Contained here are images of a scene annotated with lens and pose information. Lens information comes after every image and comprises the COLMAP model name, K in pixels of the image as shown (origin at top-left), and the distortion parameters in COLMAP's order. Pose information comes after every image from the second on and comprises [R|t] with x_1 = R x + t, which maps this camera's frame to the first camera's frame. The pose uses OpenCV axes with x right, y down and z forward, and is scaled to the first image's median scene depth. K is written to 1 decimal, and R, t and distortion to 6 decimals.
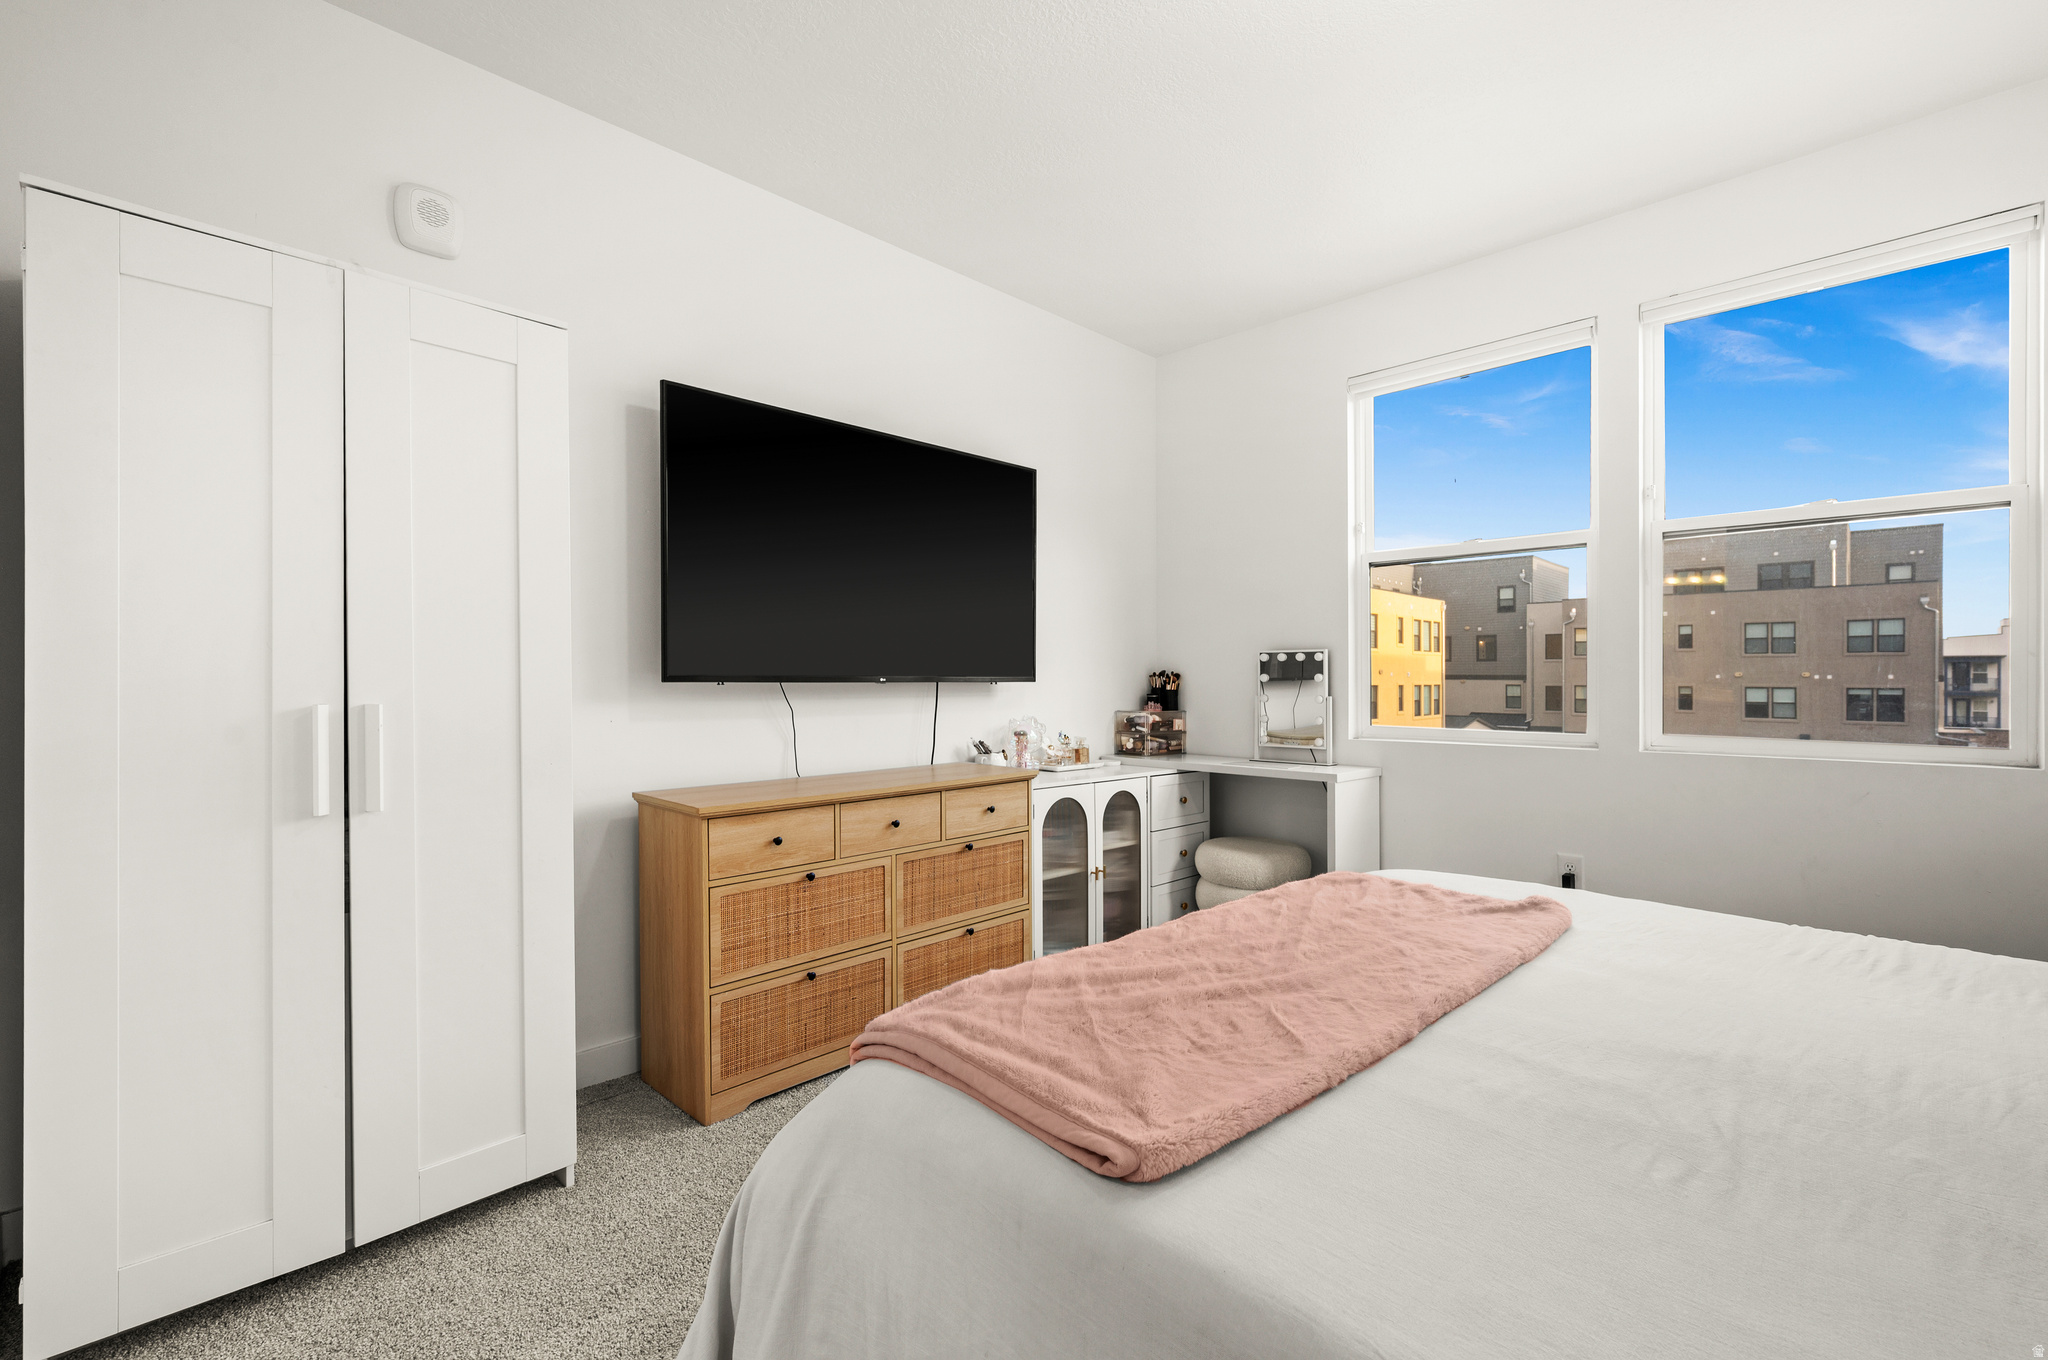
lens RADIAL K [[880.3, 0, 1033.3], [0, 880.3, 687.3], [0, 0, 1]] dist [0.002027, 0.000125]
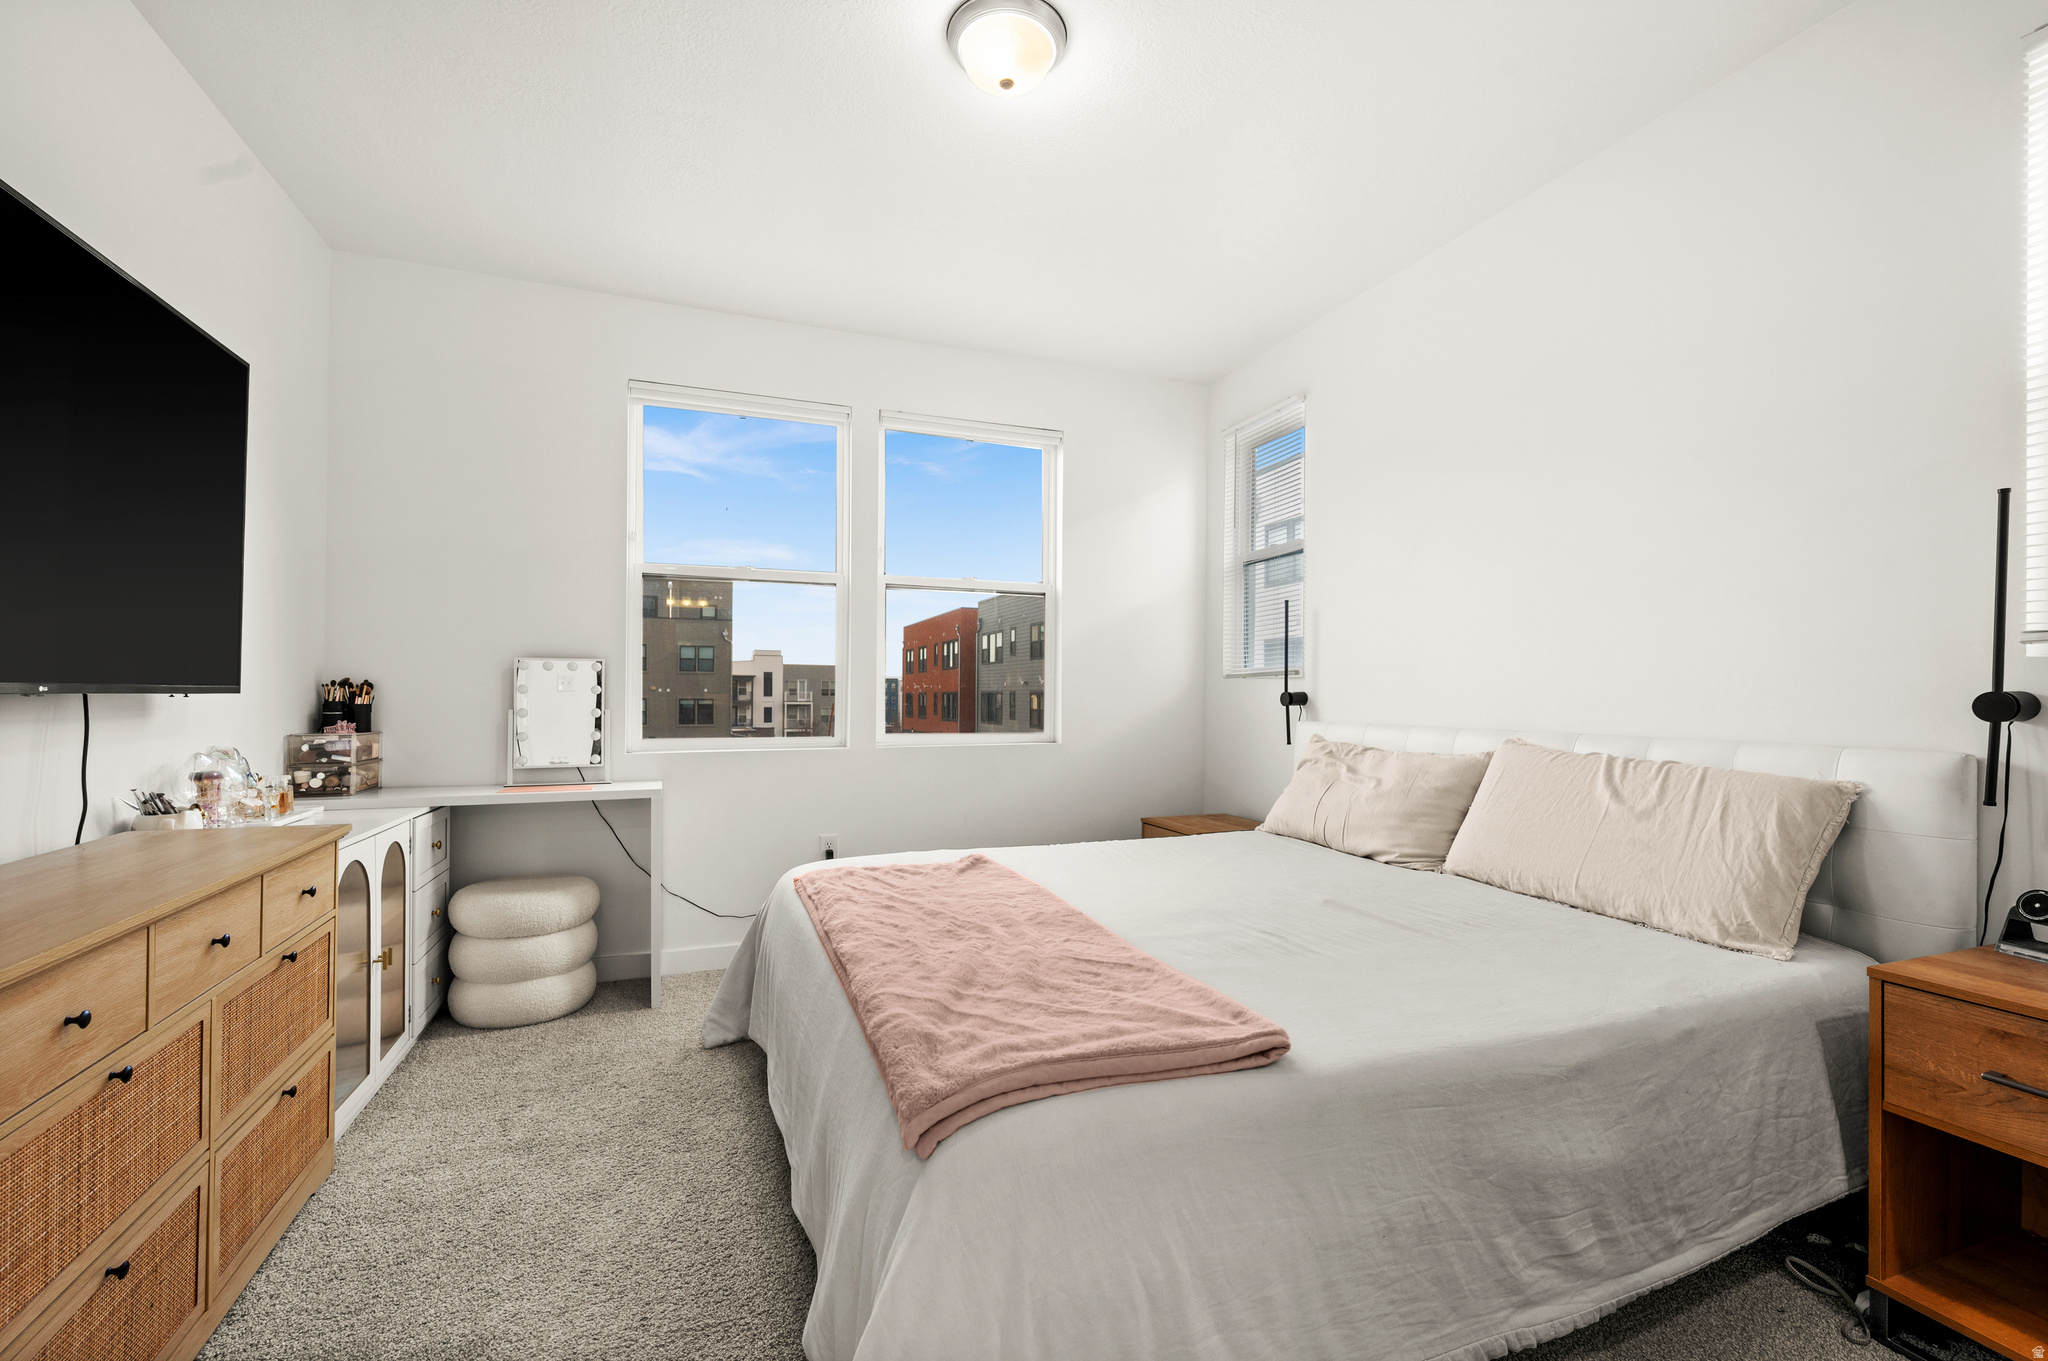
lens RADIAL K [[880.3, 0, 1033.3], [0, 880.3, 687.8], [0, 0, 1]] dist [0.002027, 0.000125]
pose [[0.402765, 0.008068, 0.915268, -0.351156], [0.003532, 0.999940, -0.010369, -0.001525], [-0.915297, 0.007409, 0.402712, 0.212060]]
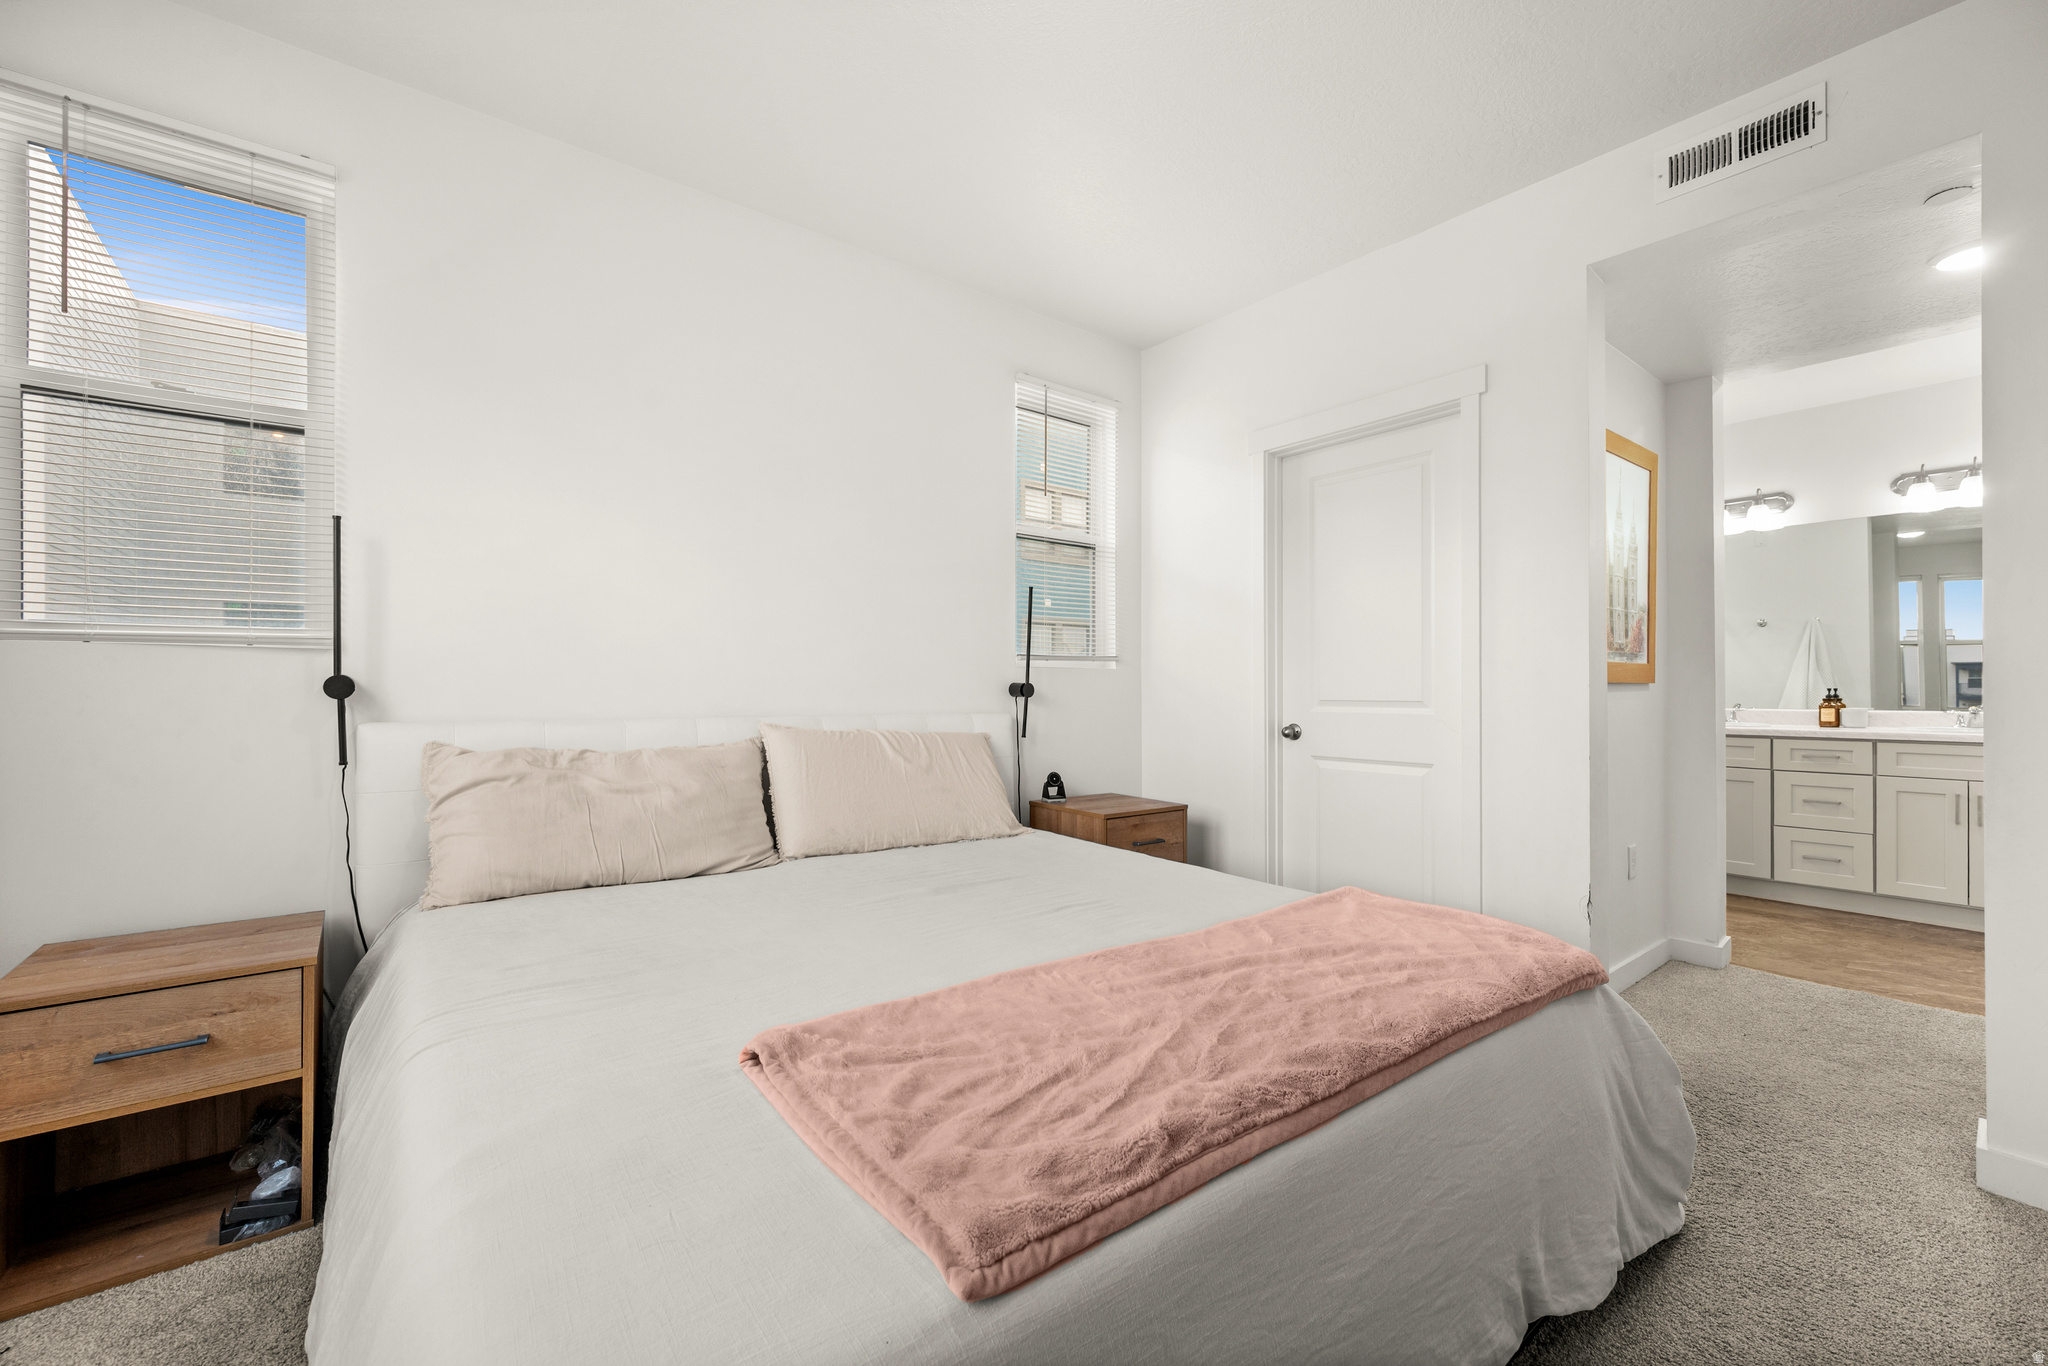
lens RADIAL K [[831.6, 0, 1031.9], [0, 831.6, 698.5], [0, 0, 1]] dist [-0.001702, -0.000165]
pose [[-0.990571, -0.002893, 0.136970, 0.200297], [-0.000213, 0.999808, 0.019581, -0.002032], [-0.137001, 0.019367, -0.990382, 0.897414]]
